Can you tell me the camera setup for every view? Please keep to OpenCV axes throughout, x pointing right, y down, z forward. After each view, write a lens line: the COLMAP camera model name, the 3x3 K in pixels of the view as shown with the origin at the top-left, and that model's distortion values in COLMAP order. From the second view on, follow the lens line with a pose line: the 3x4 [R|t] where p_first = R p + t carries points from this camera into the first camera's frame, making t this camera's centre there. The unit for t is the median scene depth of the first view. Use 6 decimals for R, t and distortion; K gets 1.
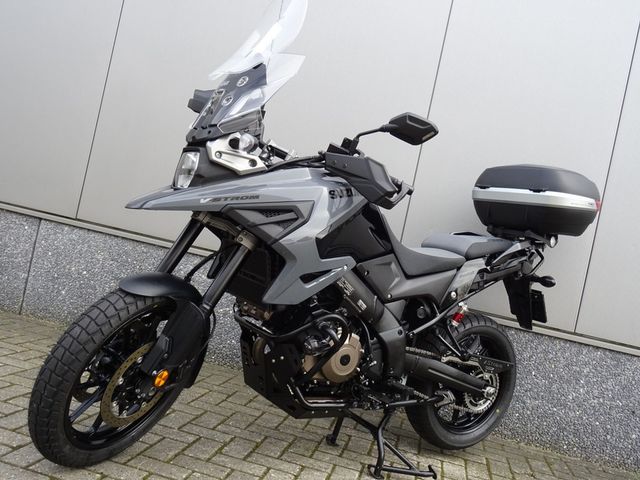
lens RADIAL K [[621.8, 0, 321.7], [0, 621.8, 242.2], [0, 0, 1]] dist [0.008881, 0.000000]
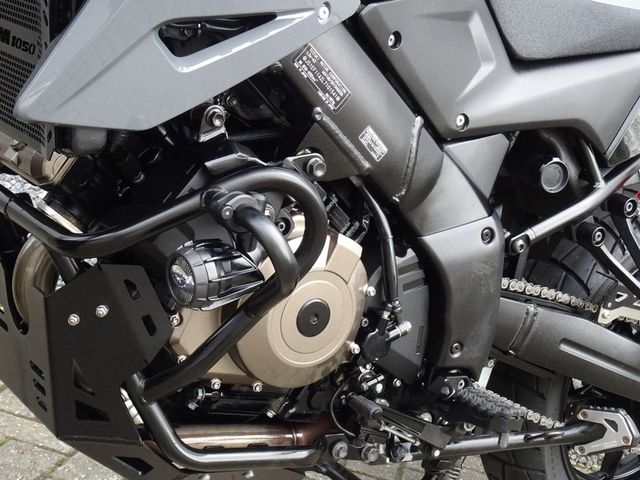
lens RADIAL K [[1239.8, 0, 320.2], [0, 1239.8, 240.1], [0, 0, 1]] dist [-0.000048, 0.000000]
pose [[0.998938, 0.027119, 0.037245, 0.016381], [-0.032646, 0.987081, 0.156860, 0.051284], [-0.032510, -0.157910, 0.986918, 0.380258]]
